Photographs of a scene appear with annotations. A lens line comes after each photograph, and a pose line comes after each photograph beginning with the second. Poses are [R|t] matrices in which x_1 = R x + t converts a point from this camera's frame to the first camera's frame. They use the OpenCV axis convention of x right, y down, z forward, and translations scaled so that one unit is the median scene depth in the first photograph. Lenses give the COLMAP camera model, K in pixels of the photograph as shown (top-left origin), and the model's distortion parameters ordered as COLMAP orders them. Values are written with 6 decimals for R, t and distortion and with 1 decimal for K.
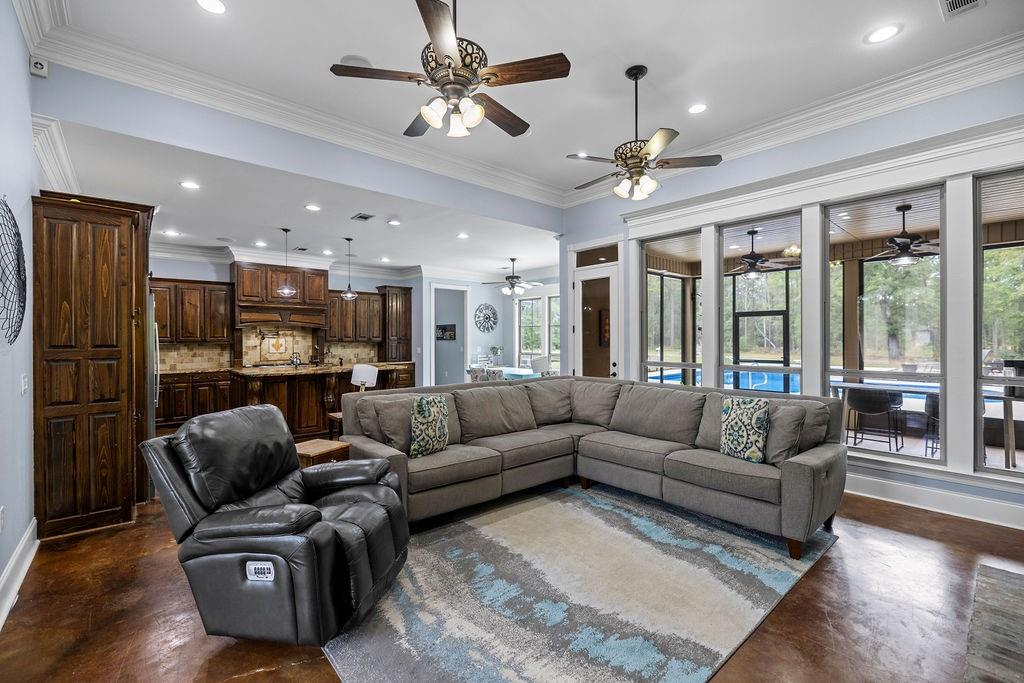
lens RADIAL K [[430.0, 0, 508.0], [0, 430.0, 345.7], [0, 0, 1]] dist [-0.003429, 0.000323]
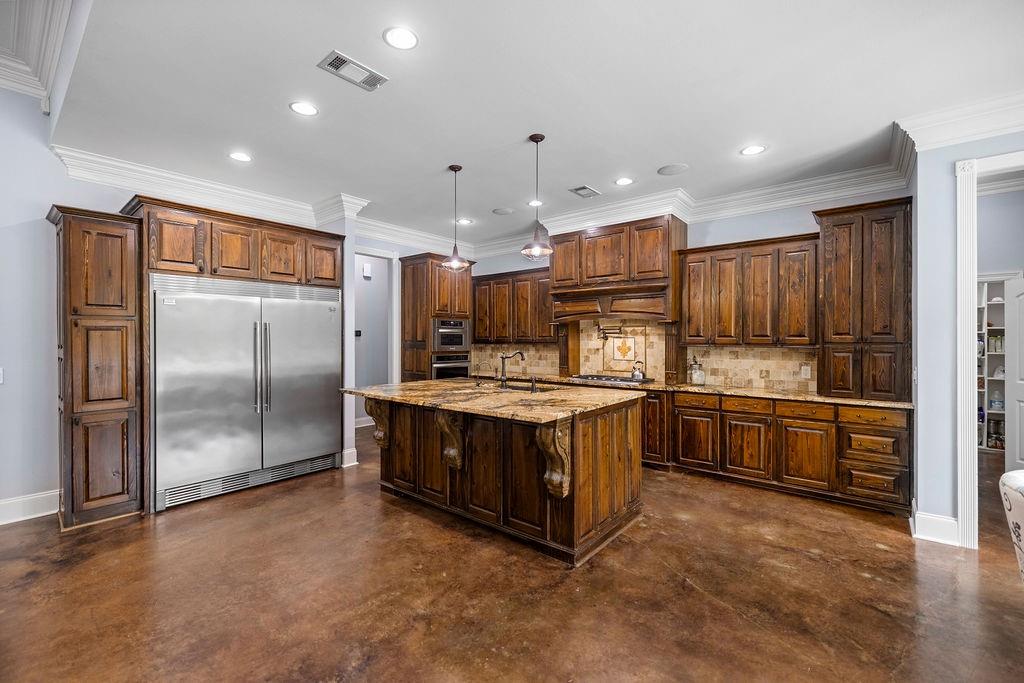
lens RADIAL K [[430.0, 0, 511.7], [0, 430.0, 337.6], [0, 0, 1]] dist [-0.003429, 0.000323]
pose [[0.149453, 0.018609, -0.988594, 0.092255], [0.001035, 0.999819, 0.018977, -0.030654], [0.988768, -0.003859, 0.149407, 0.729898]]
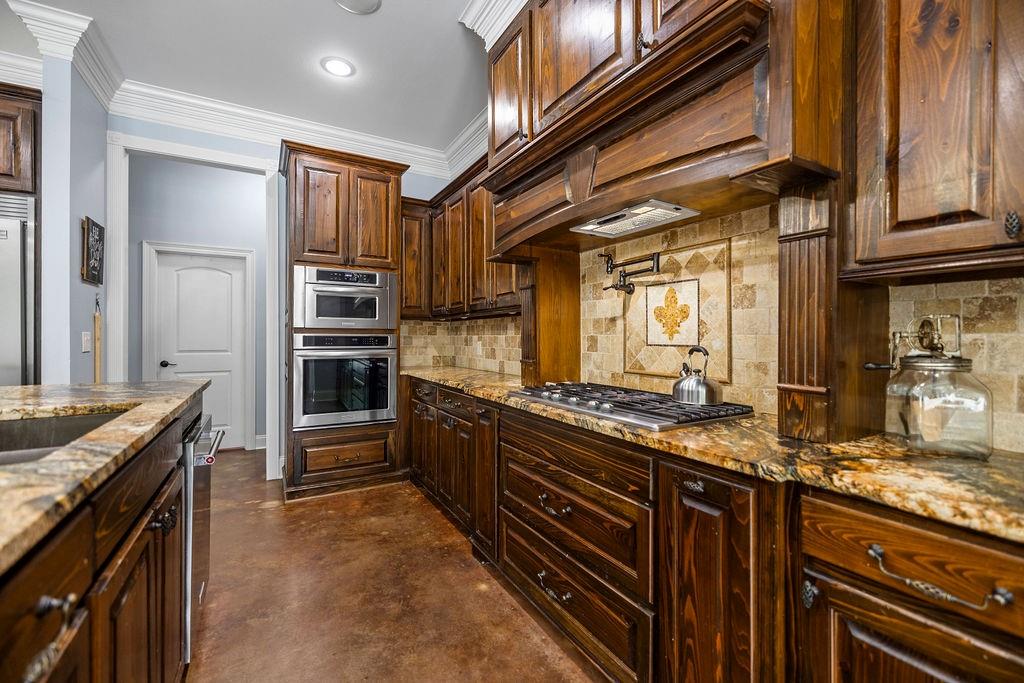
lens RADIAL K [[430.0, 0, 505.0], [0, 430.0, 332.9], [0, 0, 1]] dist [-0.003429, 0.000323]
pose [[-0.222257, 0.010943, -0.974927, -0.286933], [0.005234, 0.999936, 0.010030, 0.006982], [0.974974, -0.002874, -0.222300, 0.963548]]
